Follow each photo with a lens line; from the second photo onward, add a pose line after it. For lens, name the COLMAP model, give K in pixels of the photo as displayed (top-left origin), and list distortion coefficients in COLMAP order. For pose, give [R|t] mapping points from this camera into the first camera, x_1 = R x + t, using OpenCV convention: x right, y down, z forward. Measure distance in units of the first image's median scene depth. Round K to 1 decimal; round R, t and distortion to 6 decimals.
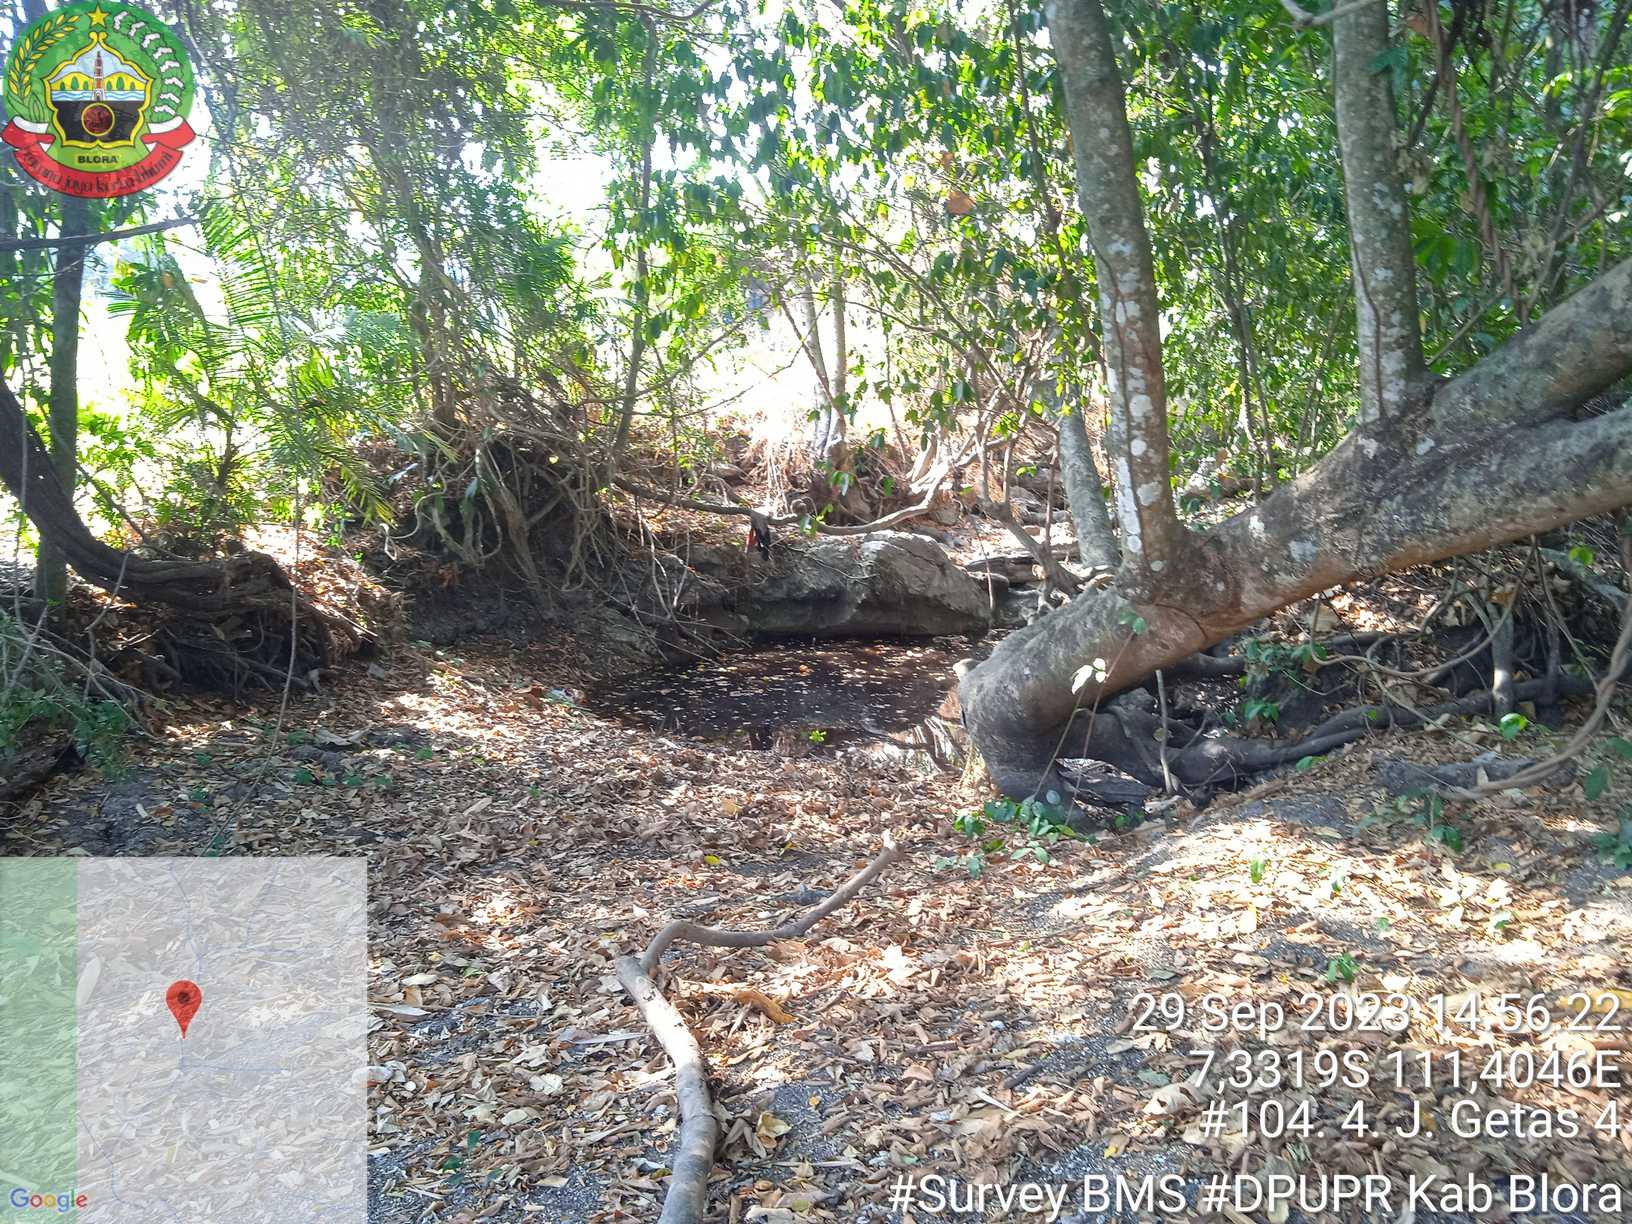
lens RADIAL K [[1345.1, 0, 813.8], [0, 1345.1, 606.5], [0, 0, 1]] dist [0.049042, -0.052210]
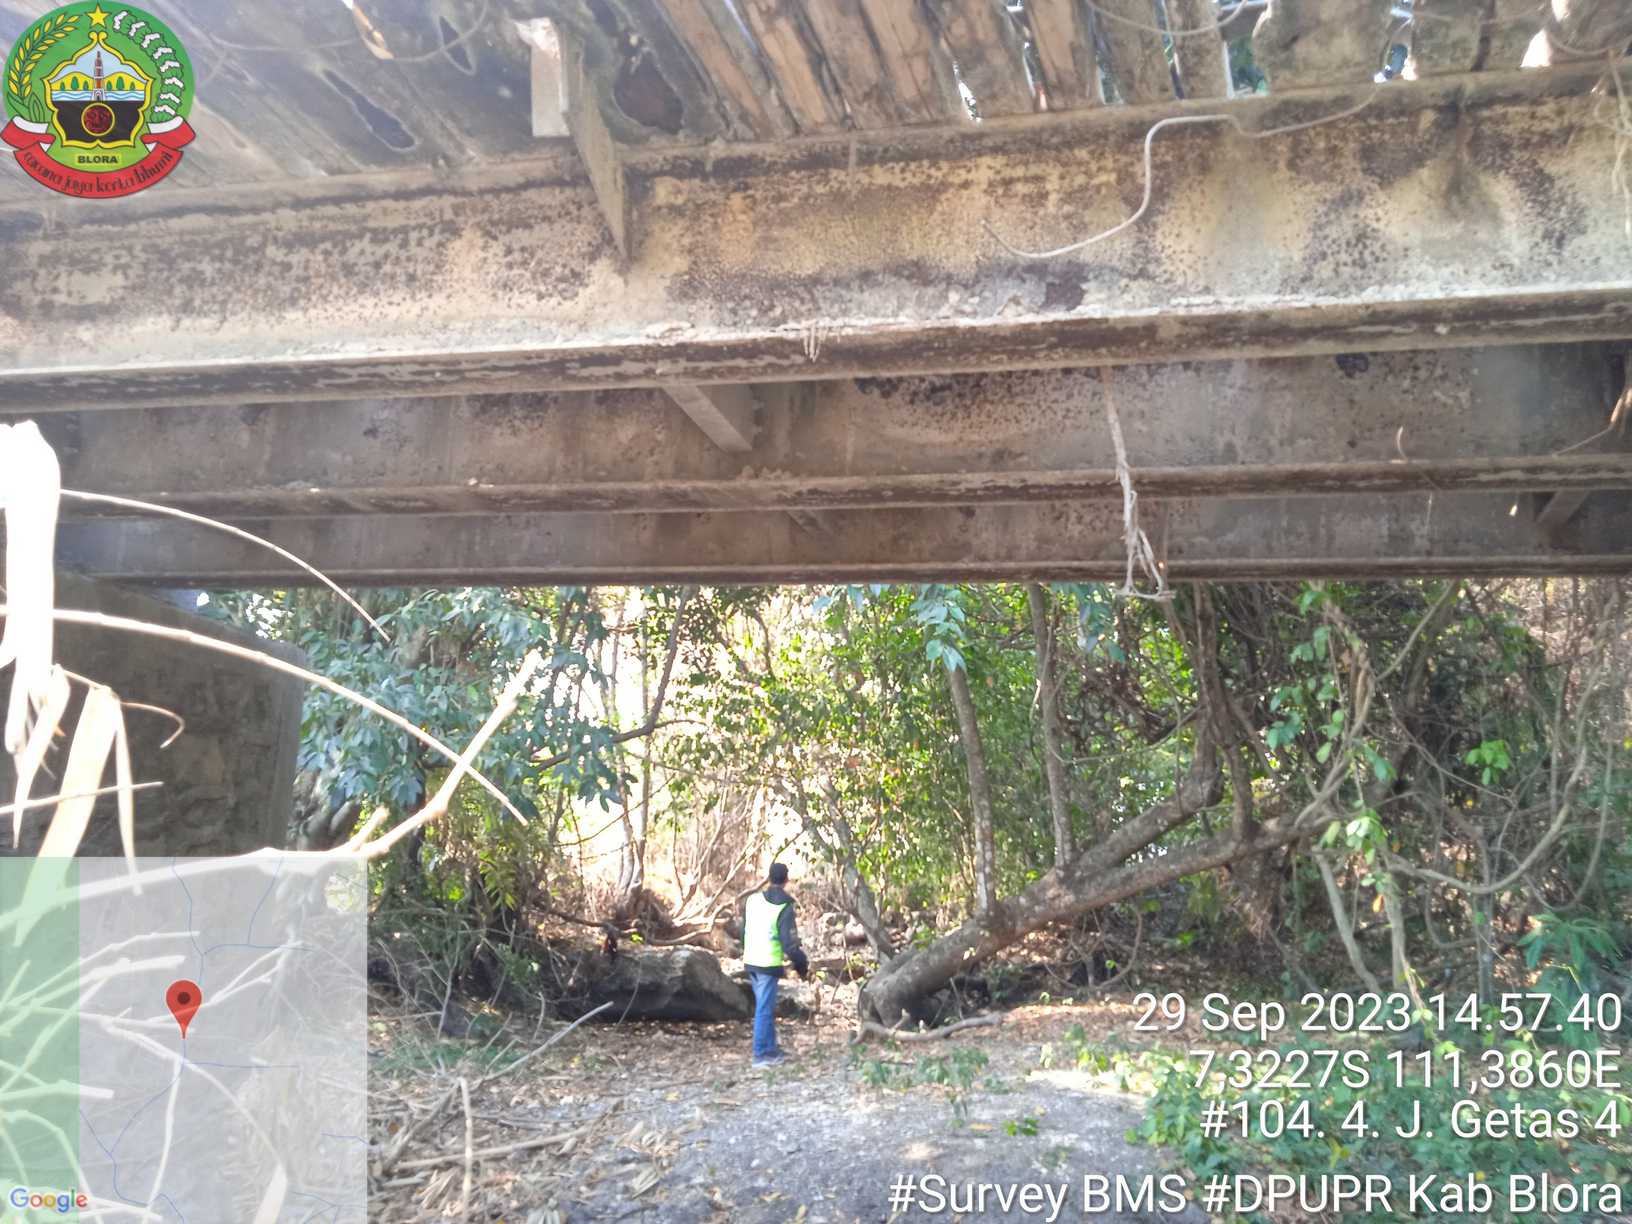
lens RADIAL K [[1345.1, 0, 818.3], [0, 1345.1, 616.5], [0, 0, 1]] dist [0.049042, -0.052210]
pose [[0.941890, 0.121390, 0.313221, -0.752301], [-0.008585, 0.940819, -0.338801, 0.248354], [-0.335811, 0.316425, 0.887190, -1.135138]]
